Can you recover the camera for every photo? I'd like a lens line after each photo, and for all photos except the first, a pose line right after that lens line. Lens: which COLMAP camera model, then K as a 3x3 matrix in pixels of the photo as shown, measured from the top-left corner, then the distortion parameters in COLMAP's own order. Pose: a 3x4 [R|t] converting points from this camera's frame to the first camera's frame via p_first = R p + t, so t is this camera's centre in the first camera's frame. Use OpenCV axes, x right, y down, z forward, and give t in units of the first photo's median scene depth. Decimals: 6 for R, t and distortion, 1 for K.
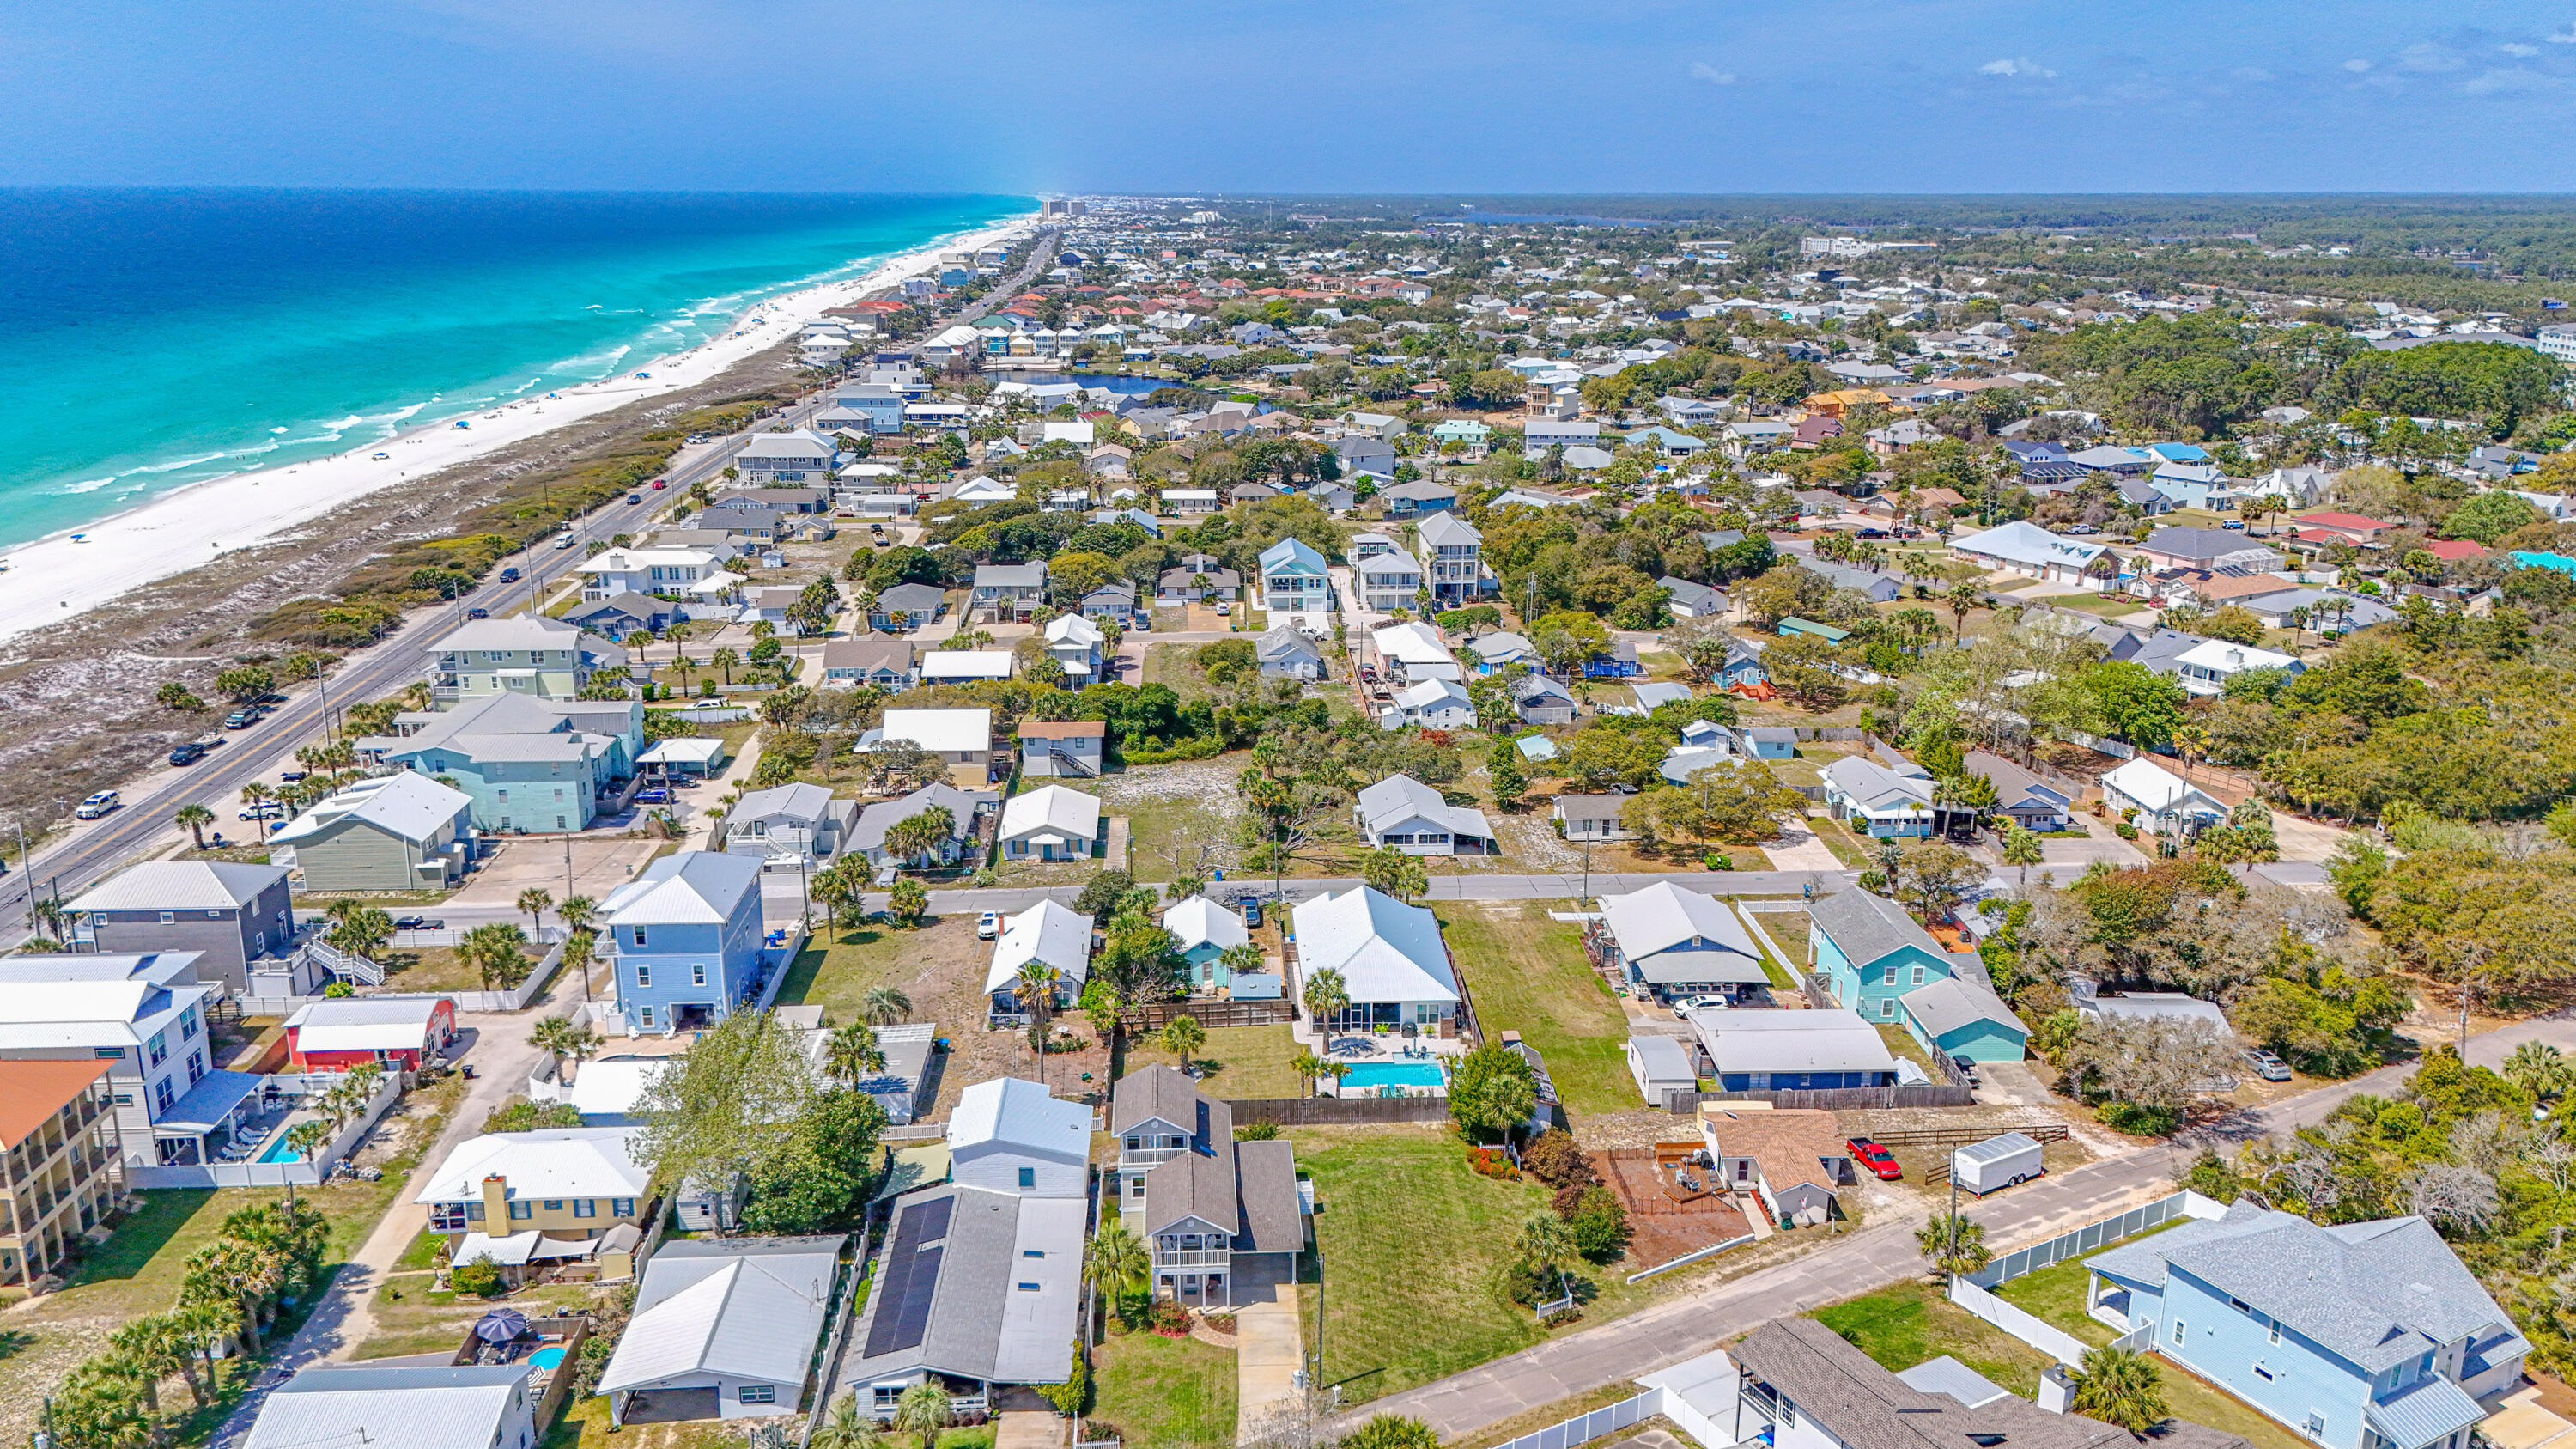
lens RADIAL K [[1852.4, 0, 1288.0], [0, 1852.4, 724.5], [0, 0, 1]] dist [0.106327, -0.145979]
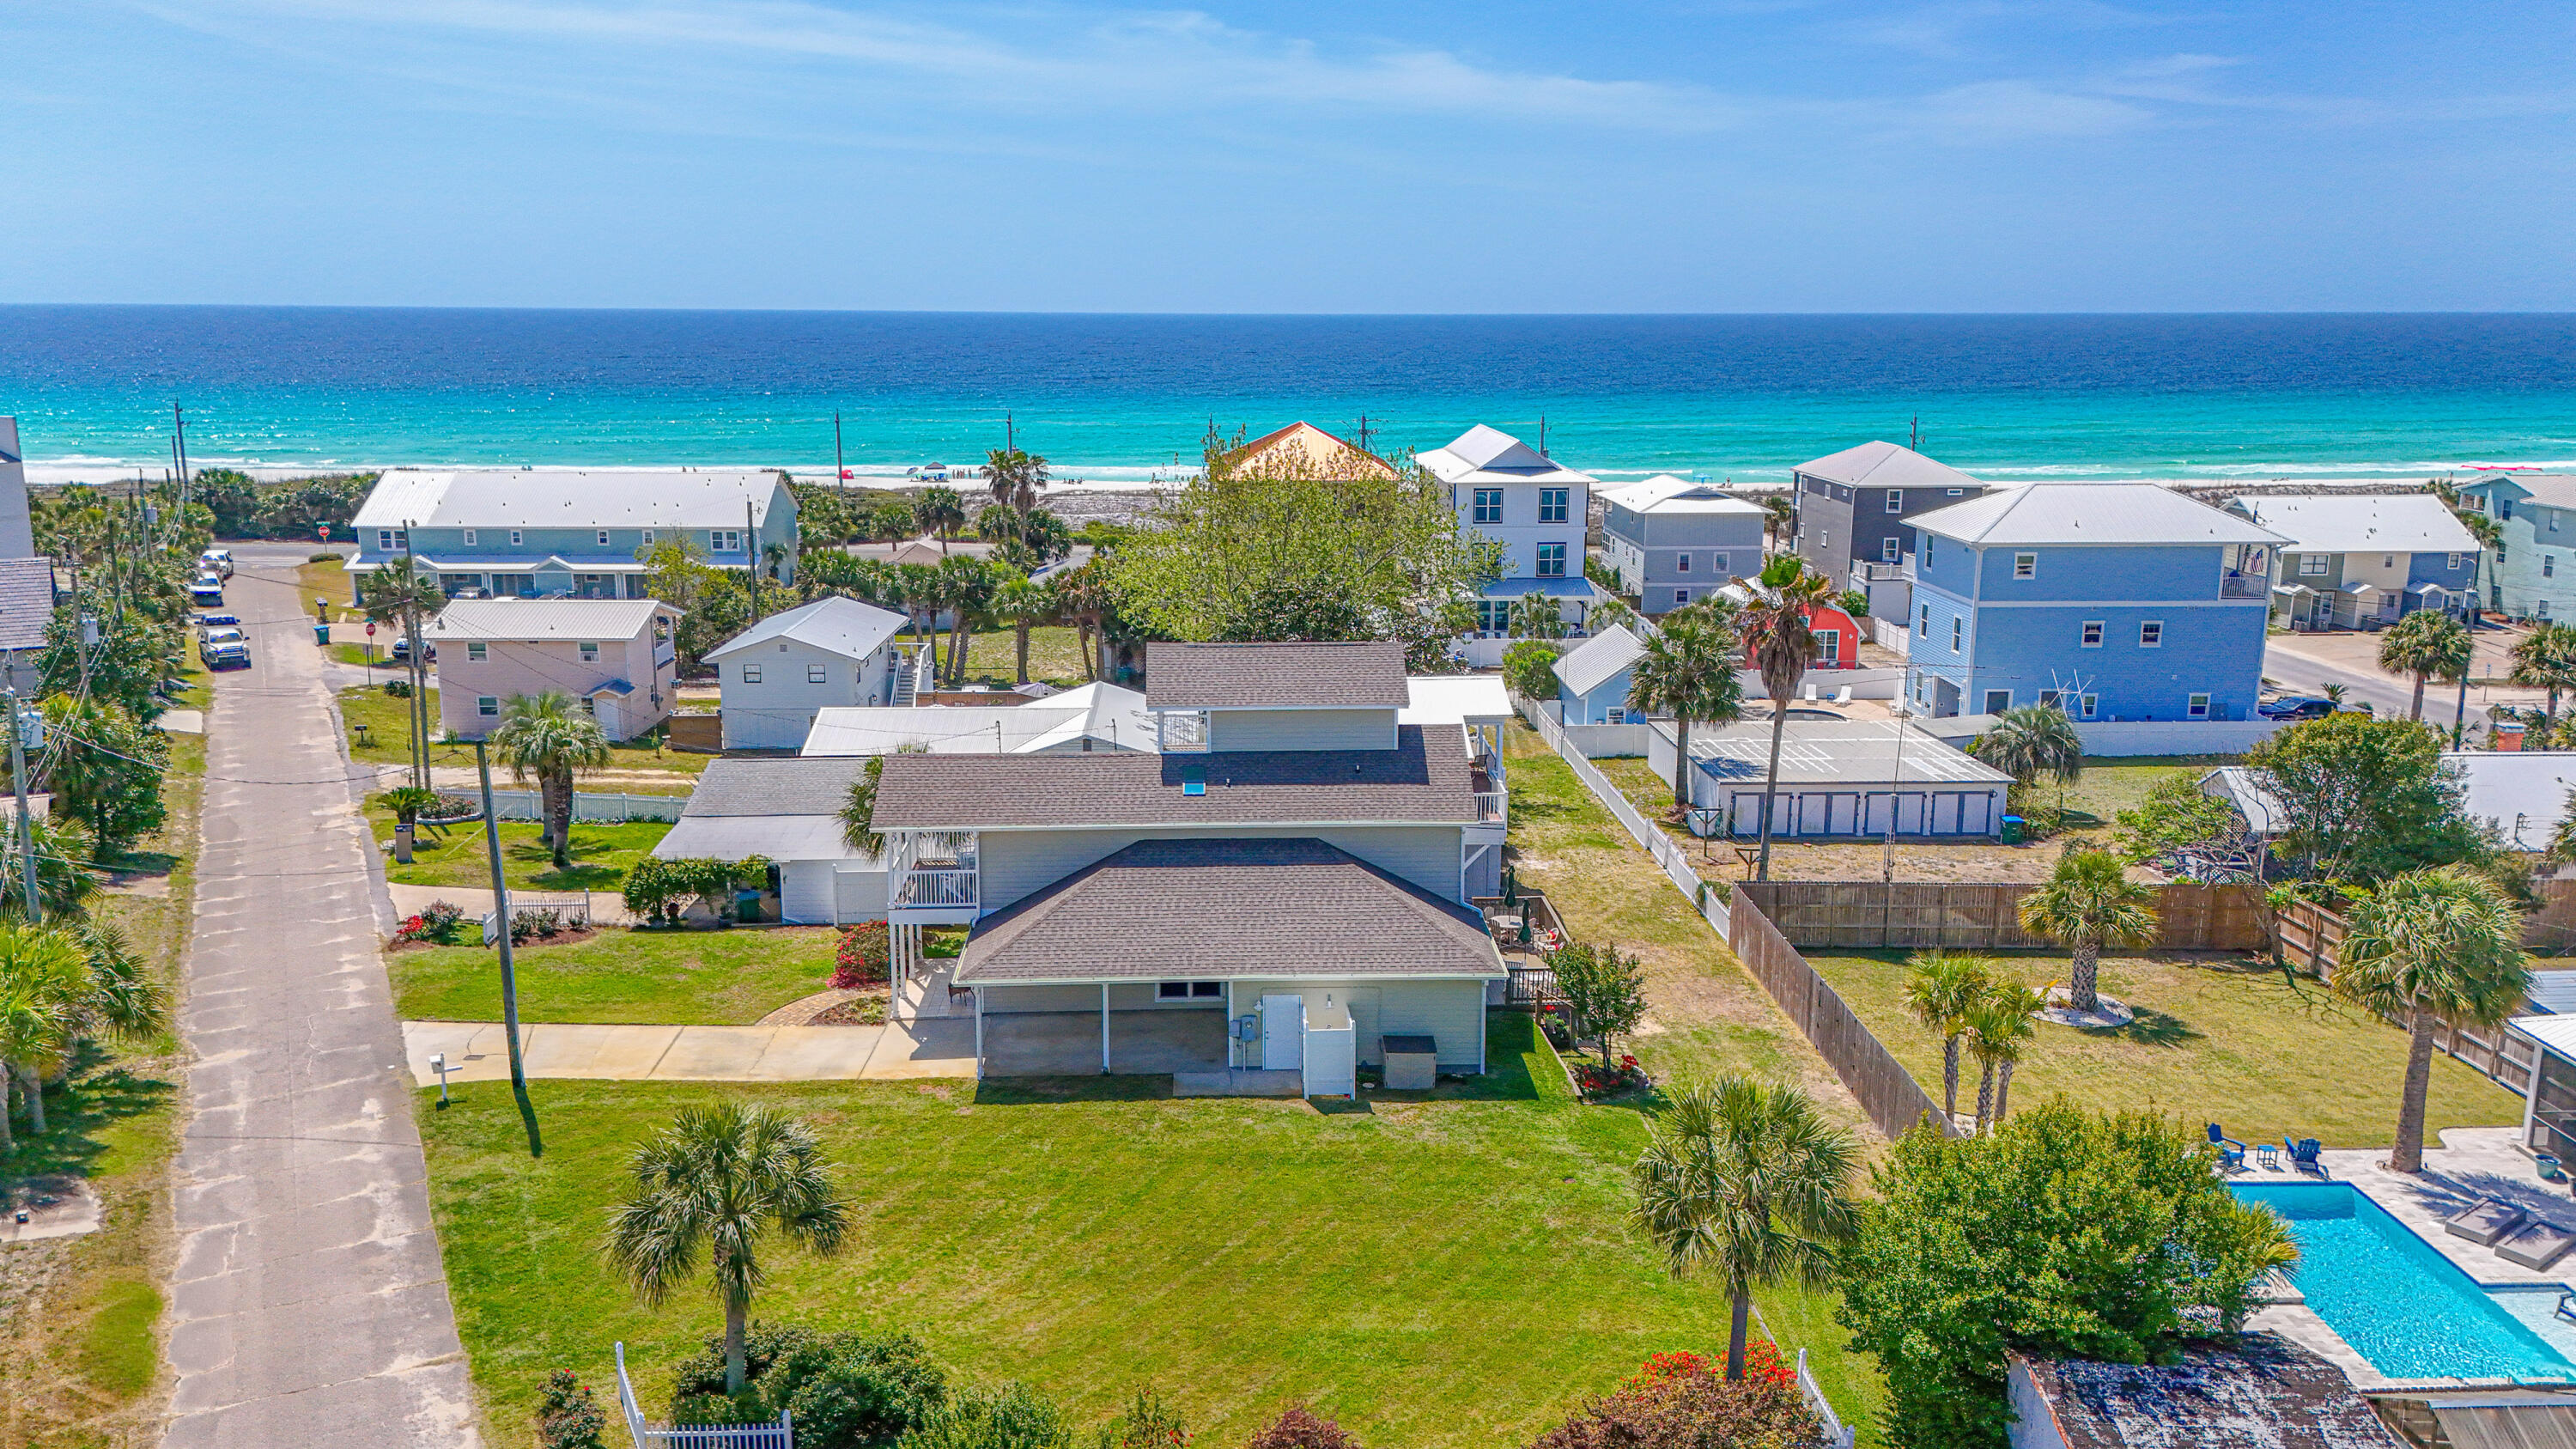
lens RADIAL K [[1890.1, 0, 1288.0], [0, 1890.1, 724.5], [0, 0, 1]] dist [0.077050, -0.096221]
pose [[-0.015277, 0.211992, -0.977152, 0.239625], [-0.278061, 0.937816, 0.207805, 0.075060], [0.960442, 0.274882, 0.044620, 0.630977]]
